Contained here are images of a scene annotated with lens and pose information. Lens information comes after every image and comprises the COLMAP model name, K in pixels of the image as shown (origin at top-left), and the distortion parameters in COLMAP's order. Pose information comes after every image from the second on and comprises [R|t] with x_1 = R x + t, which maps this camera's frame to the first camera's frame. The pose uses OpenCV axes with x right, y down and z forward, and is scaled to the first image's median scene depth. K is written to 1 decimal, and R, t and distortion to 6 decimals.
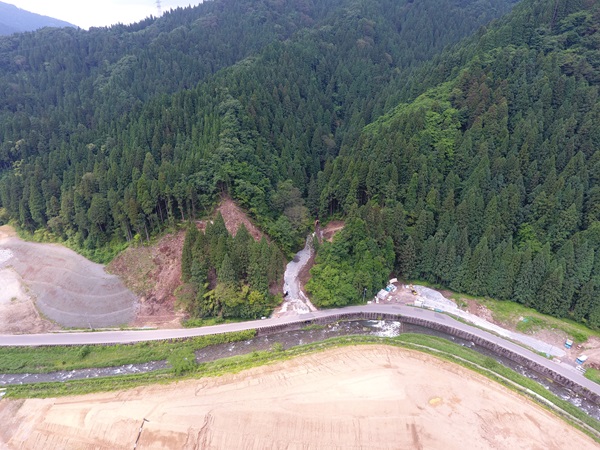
lens RADIAL K [[351.3, 0, 284.6], [0, 351.3, 224.4], [0, 0, 1]] dist [-0.006181, -0.000354]
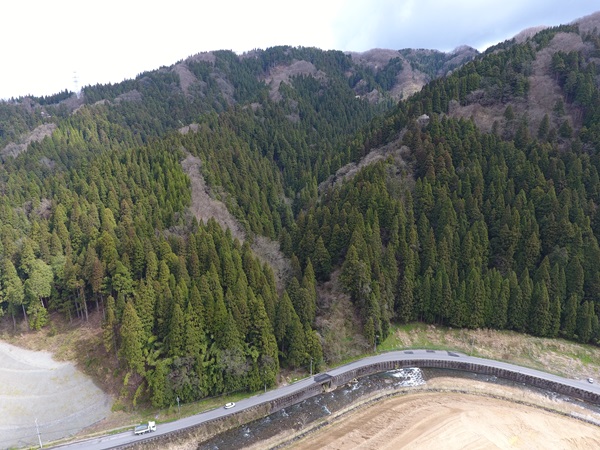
lens RADIAL K [[351.3, 0, 284.6], [0, 351.3, 224.4], [0, 0, 1]] dist [-0.006181, -0.000354]
pose [[0.965624, -0.049076, 0.255268, -0.199593], [0.103443, 0.973458, -0.204154, 0.053993], [-0.238474, 0.223541, 0.945071, 0.104927]]
